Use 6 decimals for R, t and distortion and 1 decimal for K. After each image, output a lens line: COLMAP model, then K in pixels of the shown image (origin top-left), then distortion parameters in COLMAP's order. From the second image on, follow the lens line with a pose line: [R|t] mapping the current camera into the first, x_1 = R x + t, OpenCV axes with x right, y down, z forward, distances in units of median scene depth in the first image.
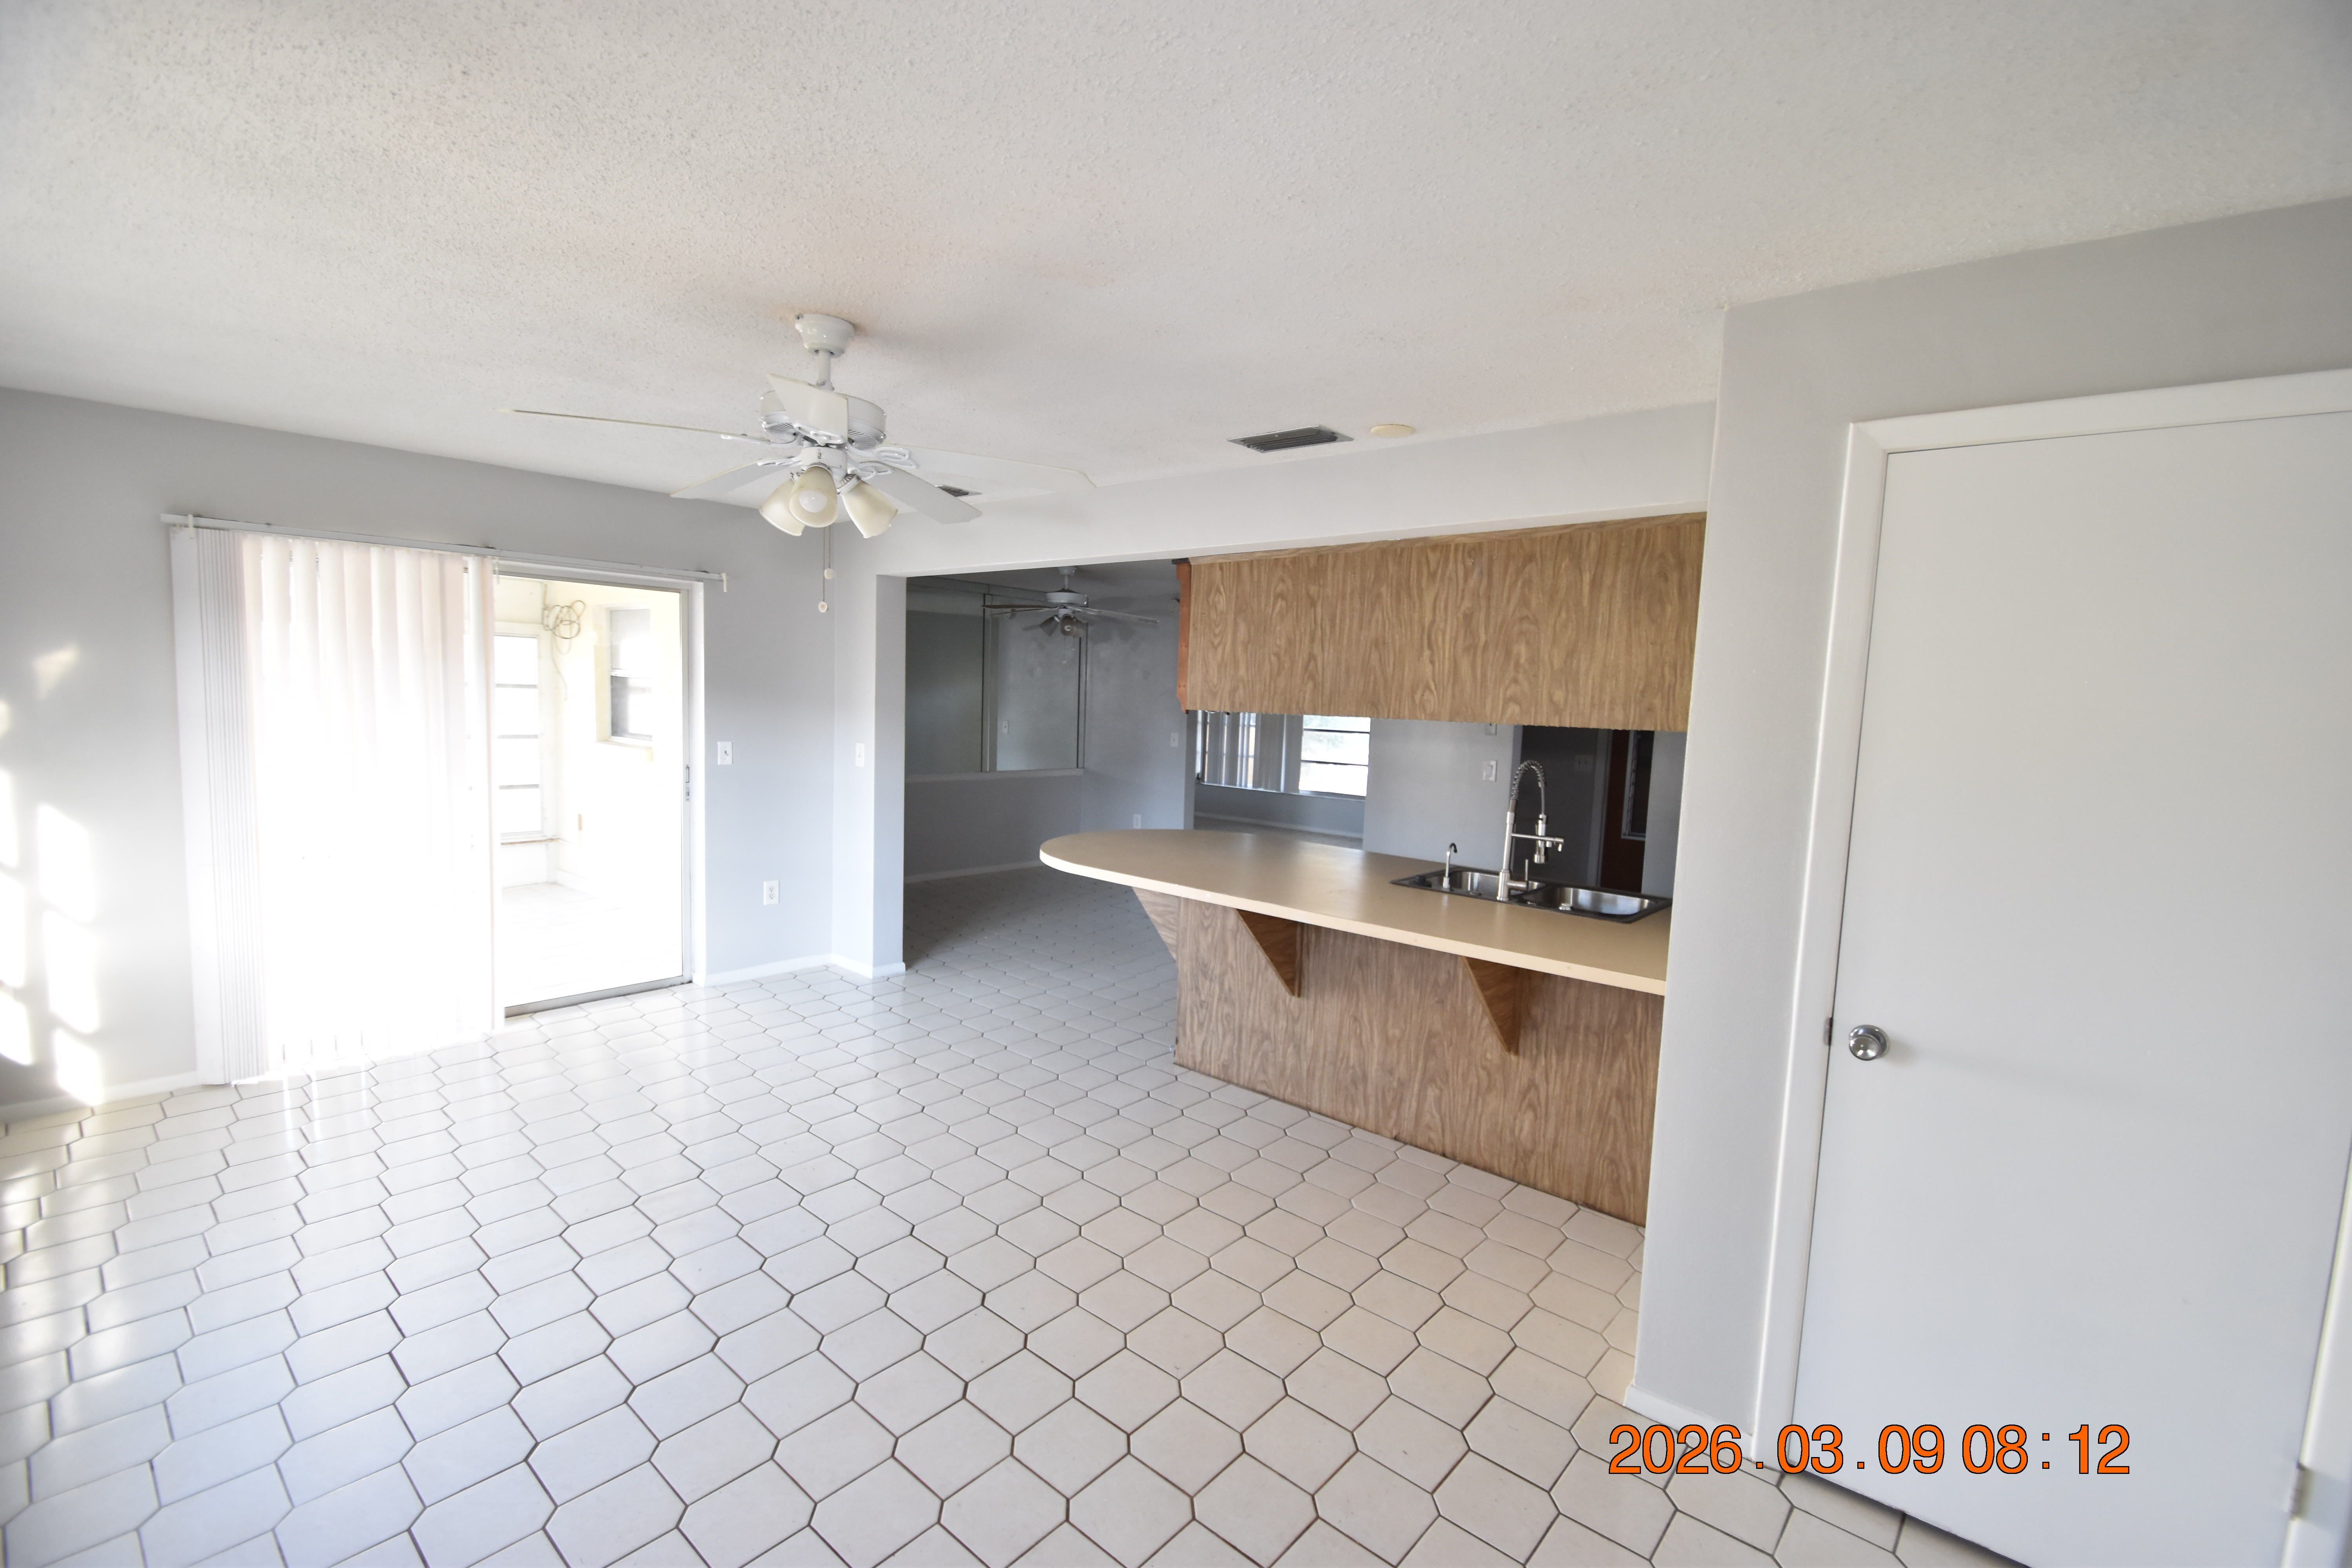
lens RADIAL K [[1030.4, 0, 1172.5], [0, 1030.4, 796.0], [0, 0, 1]] dist [0.017871, -0.018412]
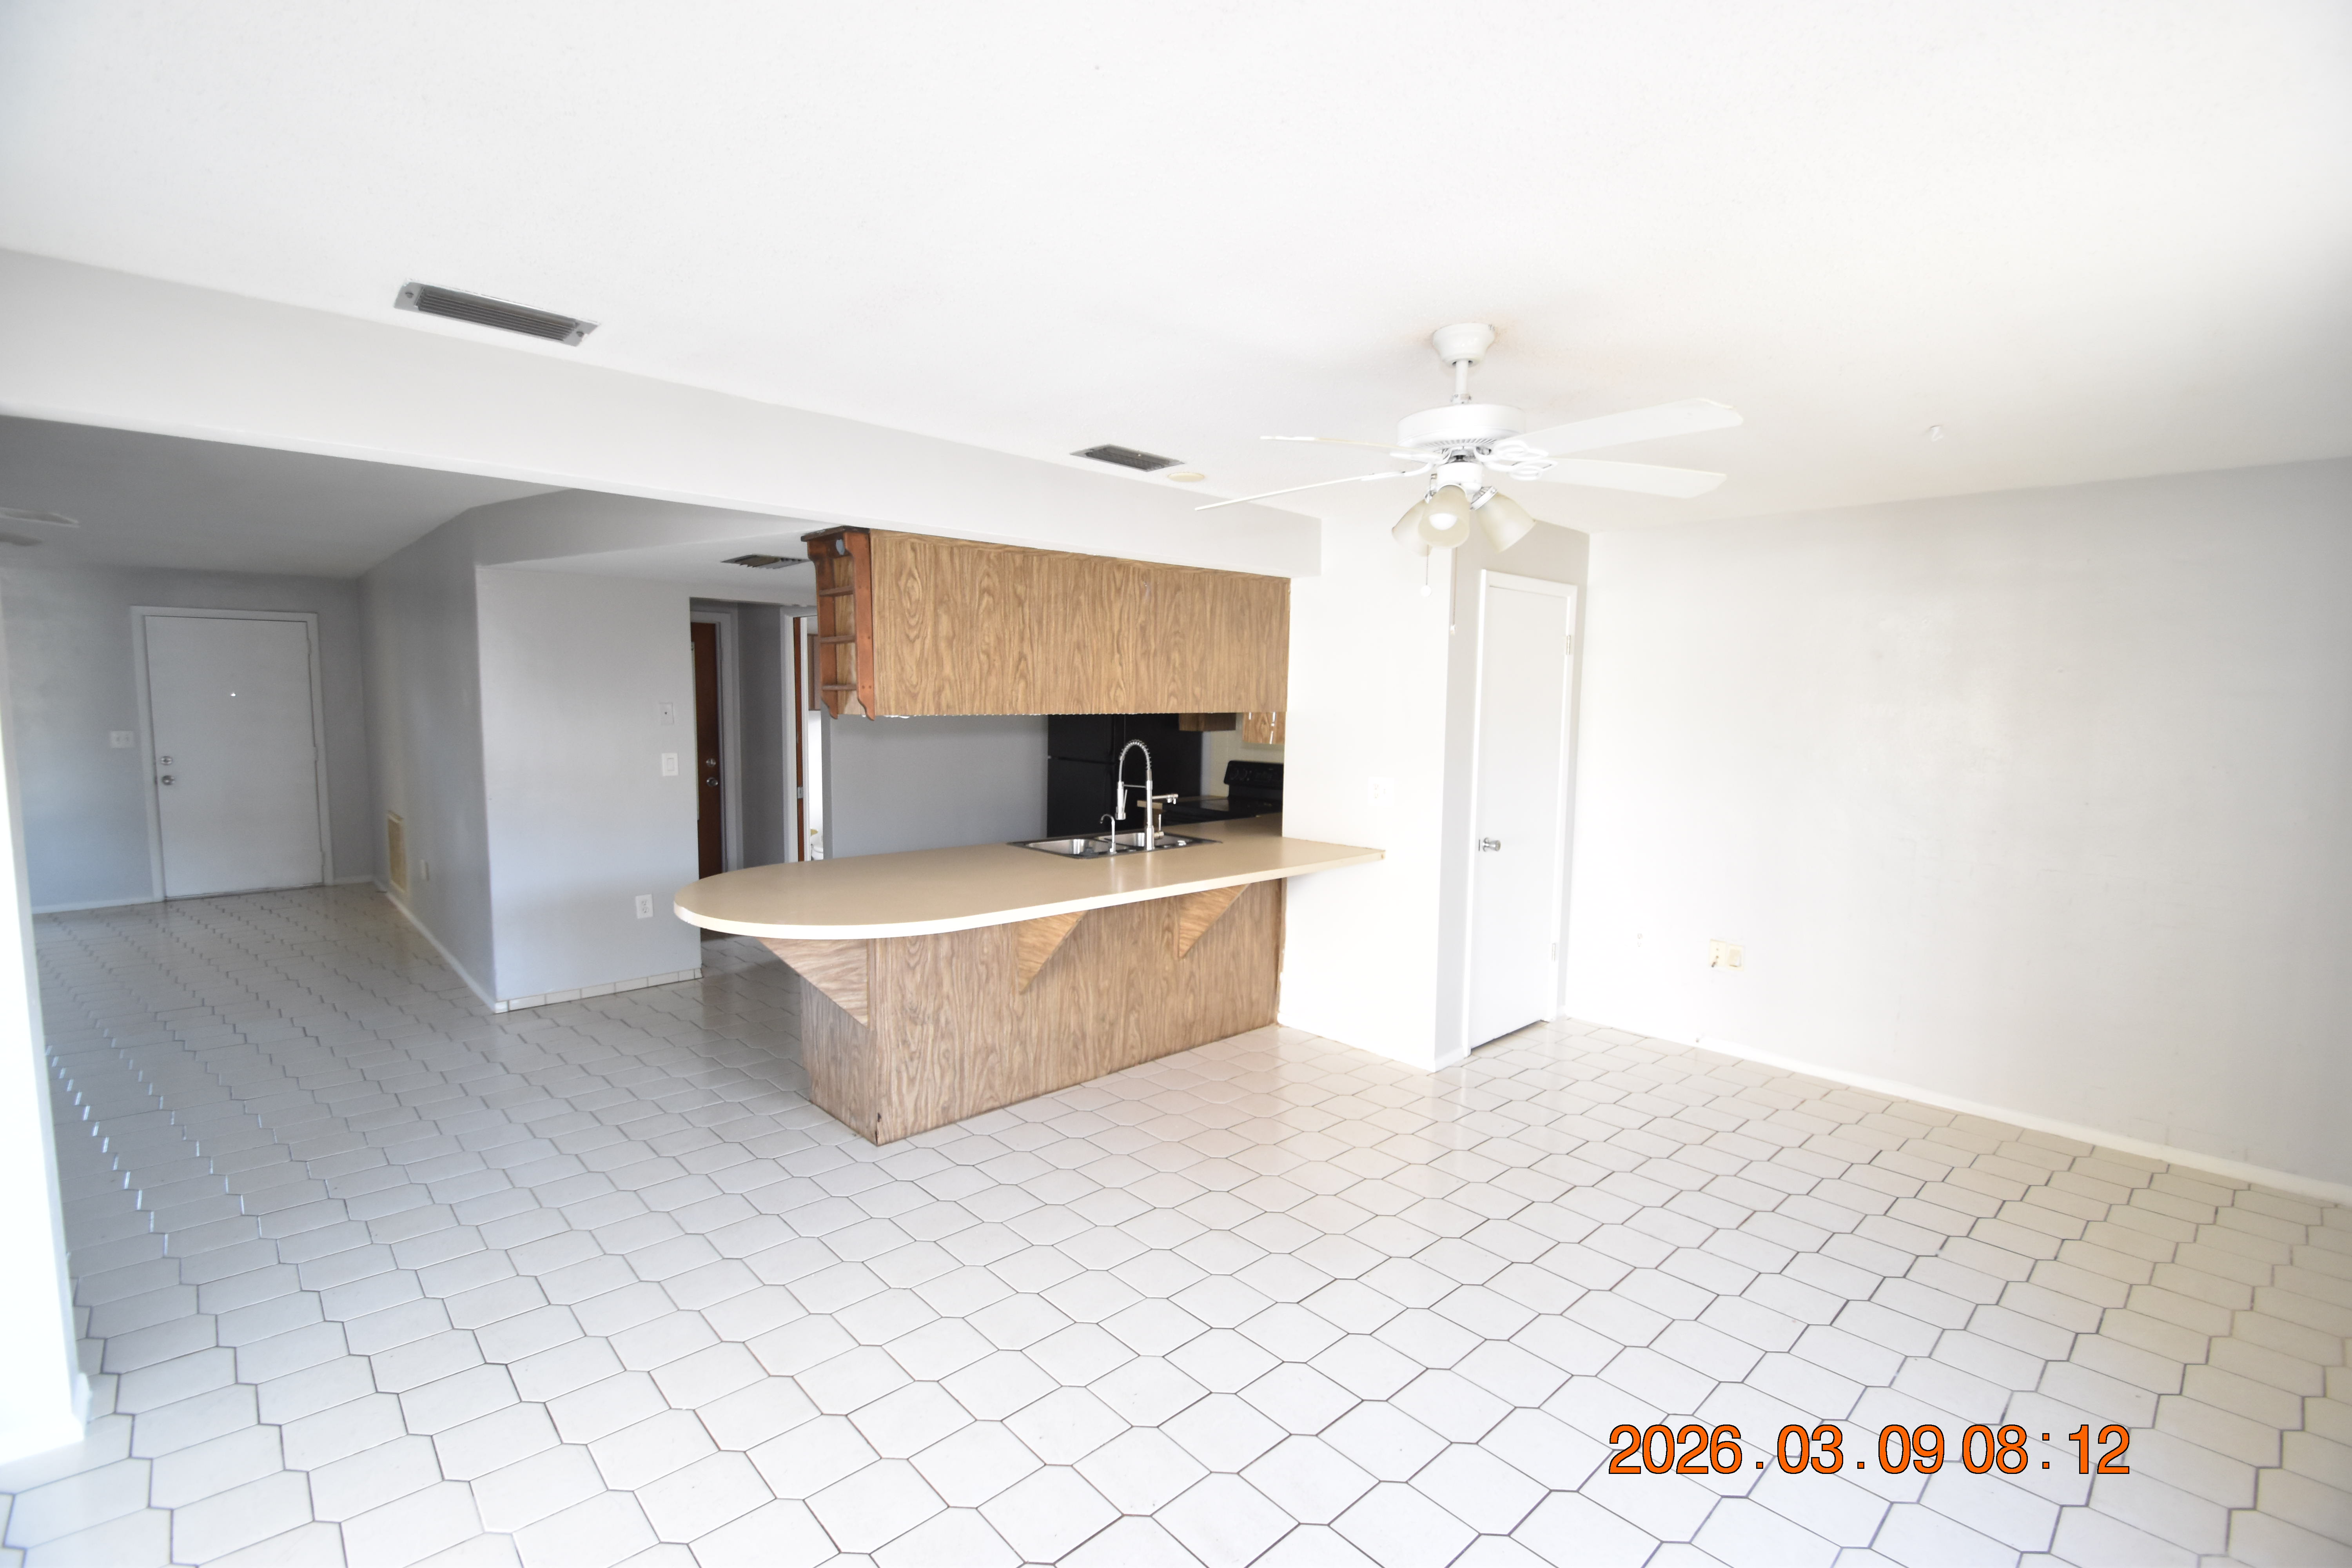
lens RADIAL K [[1030.4, 0, 1172.5], [0, 1030.4, 796.0], [0, 0, 1]] dist [0.017871, -0.018412]
pose [[0.111530, -0.134401, 0.984631, -0.862210], [0.088822, 0.988195, 0.124826, -0.113582], [-0.989784, 0.073535, 0.122151, 0.747590]]
